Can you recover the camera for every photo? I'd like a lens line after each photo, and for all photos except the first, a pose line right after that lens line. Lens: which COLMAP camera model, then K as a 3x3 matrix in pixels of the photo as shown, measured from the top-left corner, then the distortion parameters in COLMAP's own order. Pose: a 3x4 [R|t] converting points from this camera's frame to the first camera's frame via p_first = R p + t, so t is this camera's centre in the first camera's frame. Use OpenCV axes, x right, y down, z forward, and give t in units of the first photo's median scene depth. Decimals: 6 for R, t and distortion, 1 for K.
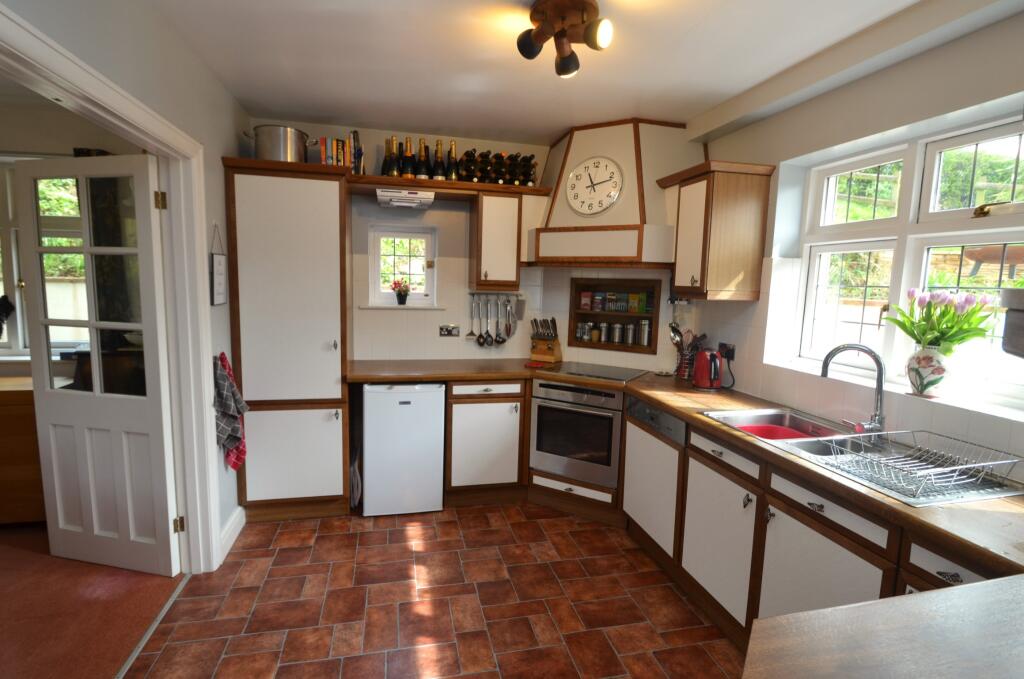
lens RADIAL K [[505.4, 0, 512.0], [0, 505.4, 339.5], [0, 0, 1]] dist [-0.001631, -0.000143]
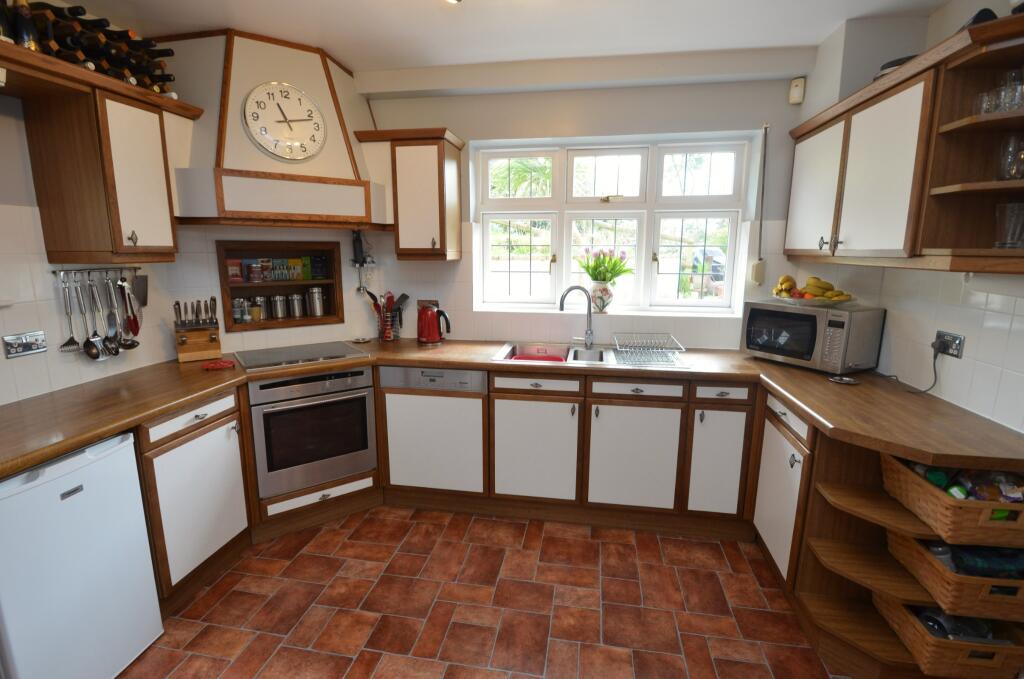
lens RADIAL K [[486.1, 0, 512.0], [0, 486.1, 339.5], [0, 0, 1]] dist [-0.002413, -0.001038]
pose [[0.395000, -0.196566, 0.897406, -0.435575], [0.112495, 0.979839, 0.165106, -0.056790], [-0.911768, 0.035736, 0.409149, 0.375585]]
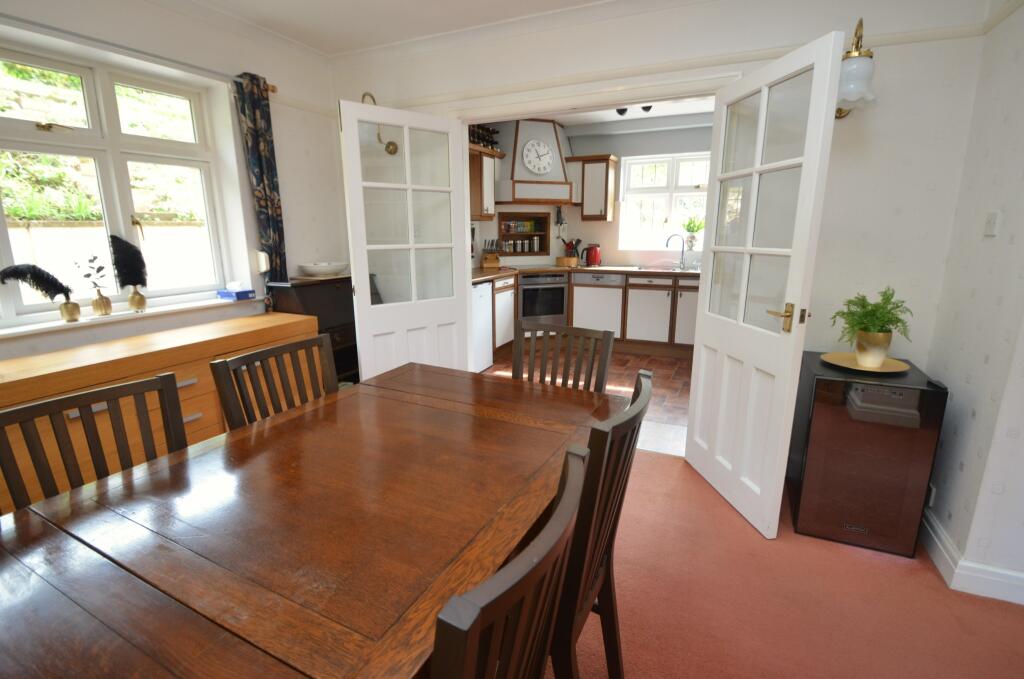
lens RADIAL K [[486.1, 0, 512.0], [0, 486.1, 339.5], [0, 0, 1]] dist [-0.002413, -0.001038]
pose [[0.620010, -0.204808, 0.757391, -1.257308], [0.110407, 0.978498, 0.174218, 0.008112], [-0.776787, -0.024395, 0.629290, 0.007851]]
